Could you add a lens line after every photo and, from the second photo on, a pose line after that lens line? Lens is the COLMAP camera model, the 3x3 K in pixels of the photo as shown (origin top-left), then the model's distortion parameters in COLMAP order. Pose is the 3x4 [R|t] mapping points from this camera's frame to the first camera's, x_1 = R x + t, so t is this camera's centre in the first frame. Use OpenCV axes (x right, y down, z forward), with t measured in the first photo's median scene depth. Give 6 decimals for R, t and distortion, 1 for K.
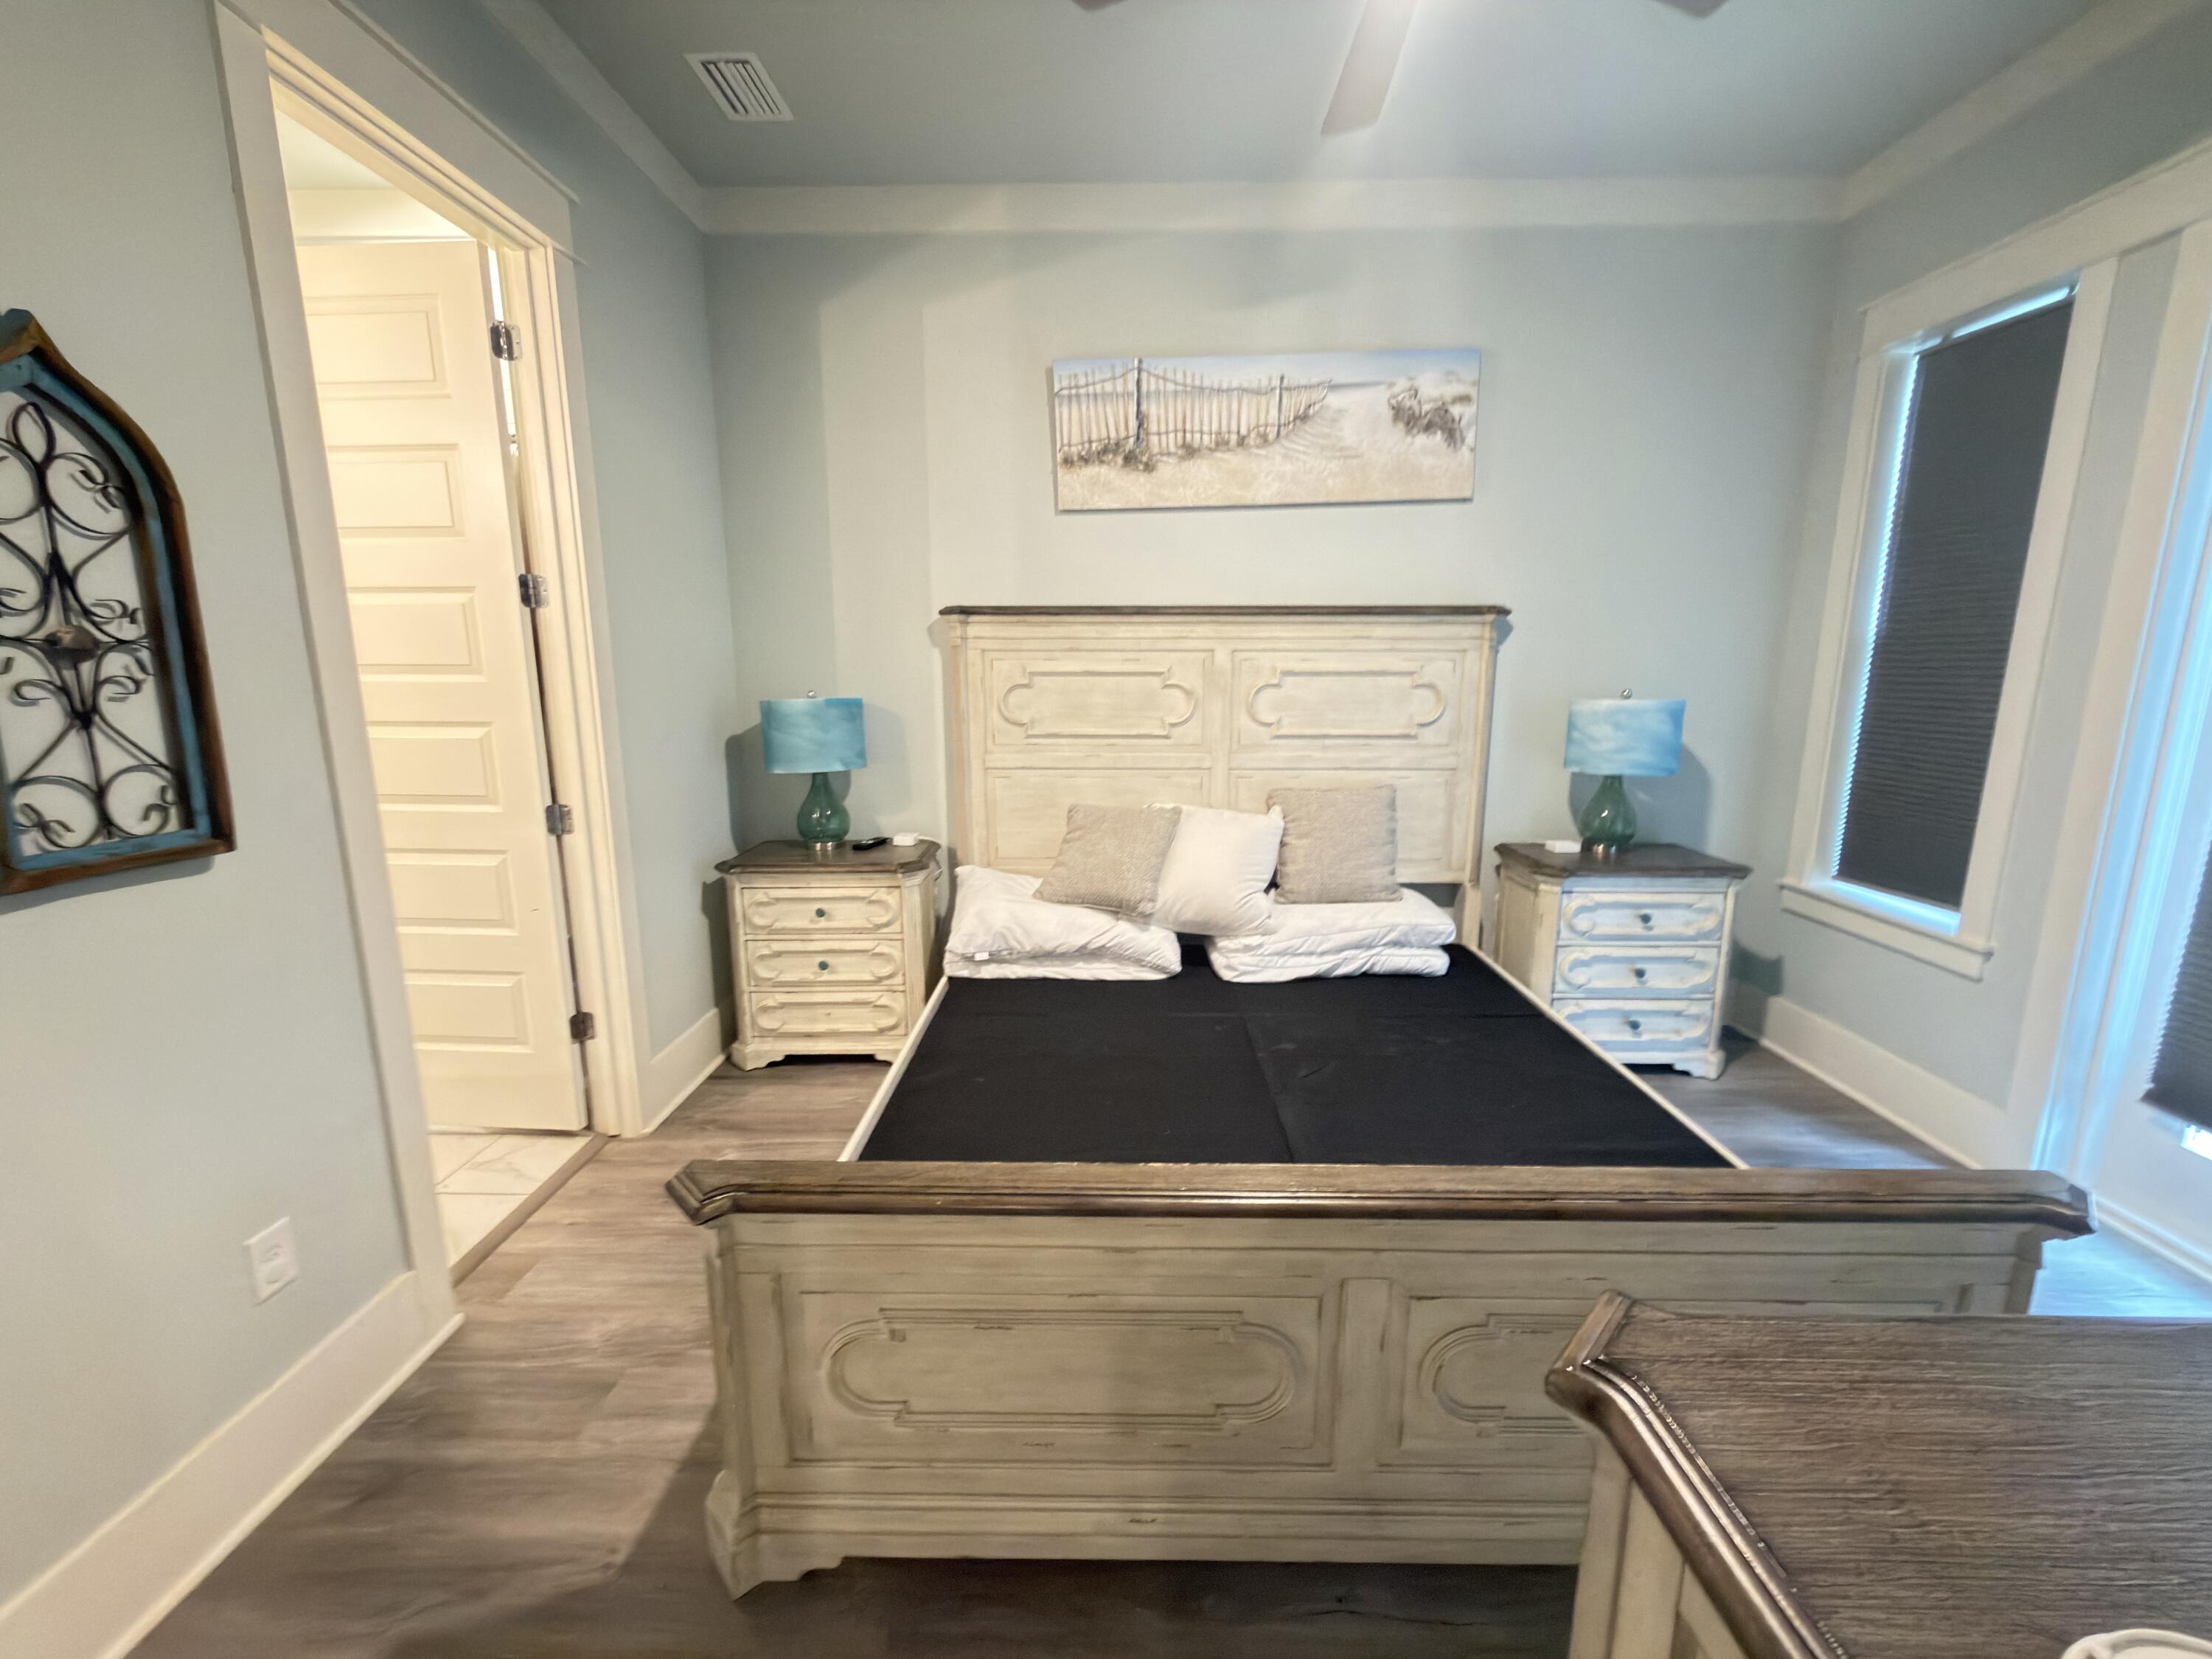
lens RADIAL K [[884.4, 0, 1091.2], [0, 884.4, 837.6], [0, 0, 1]] dist [0.002037, -0.000524]
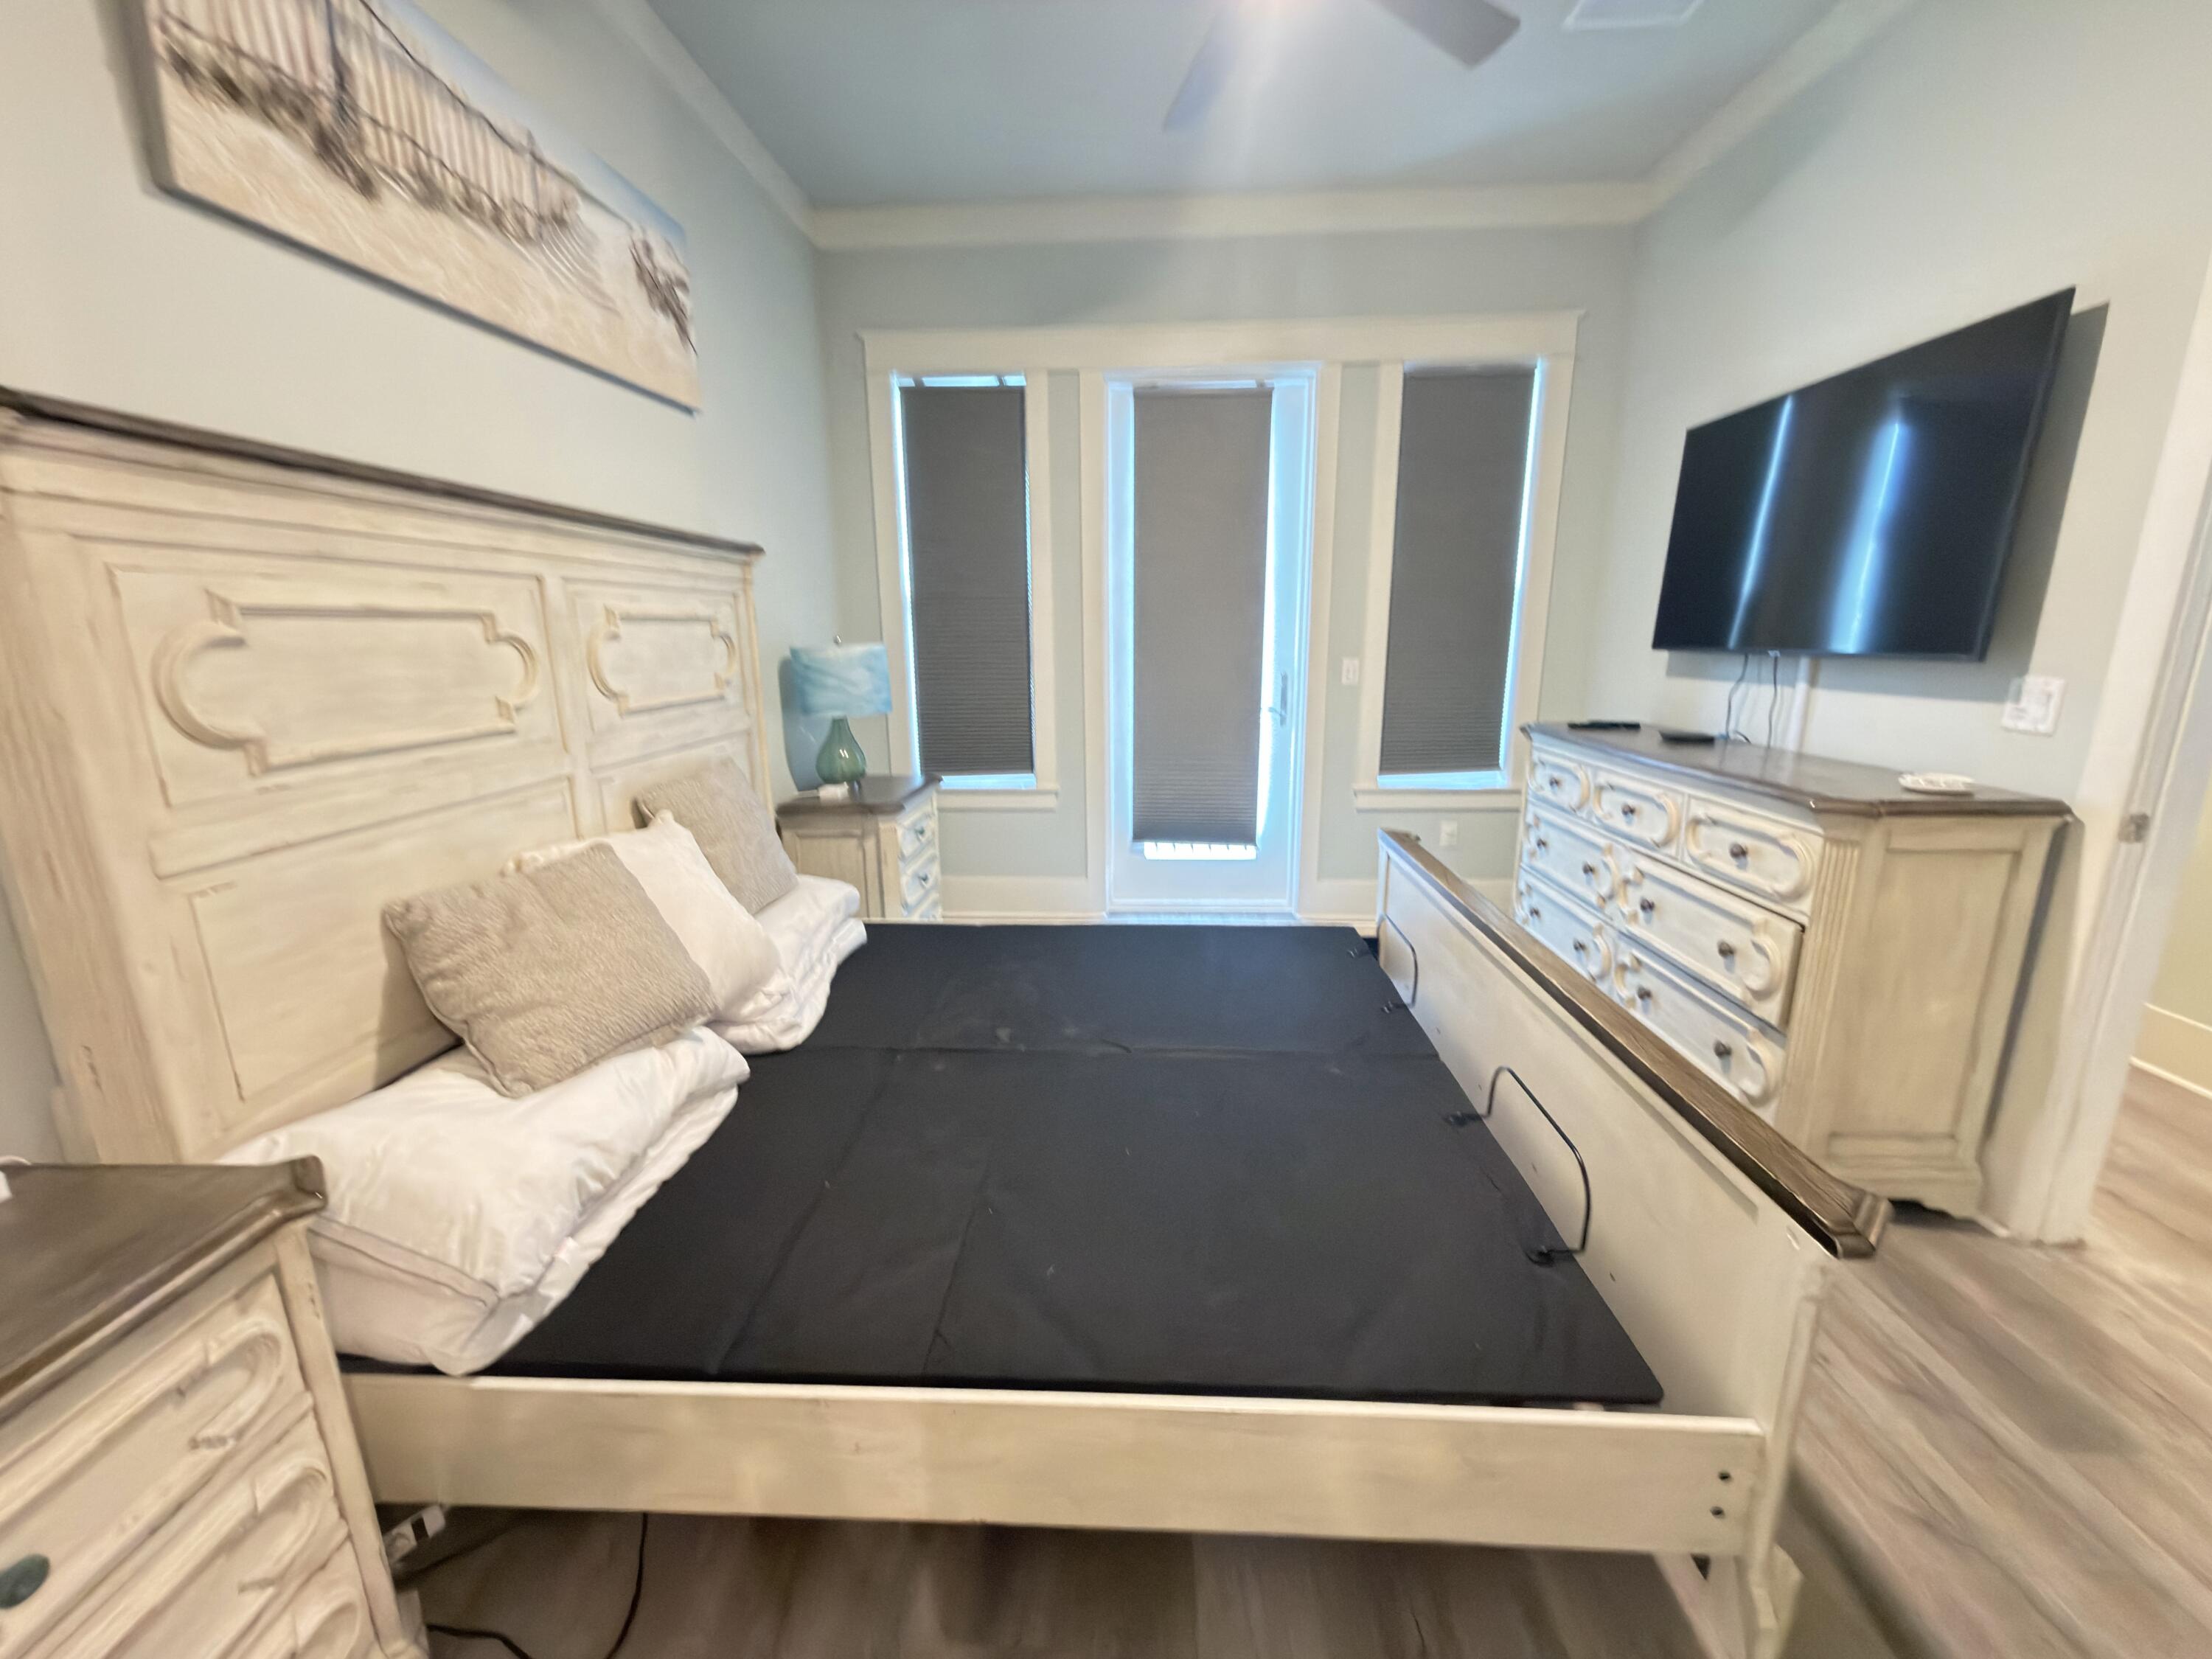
lens RADIAL K [[884.4, 0, 1109.0], [0, 884.4, 832.1], [0, 0, 1]] dist [0.002037, -0.000524]
pose [[0.027367, -0.222627, 0.974520, -0.478779], [0.197833, 0.956808, 0.213025, -0.102718], [-0.979854, 0.186963, 0.070228, 0.636372]]
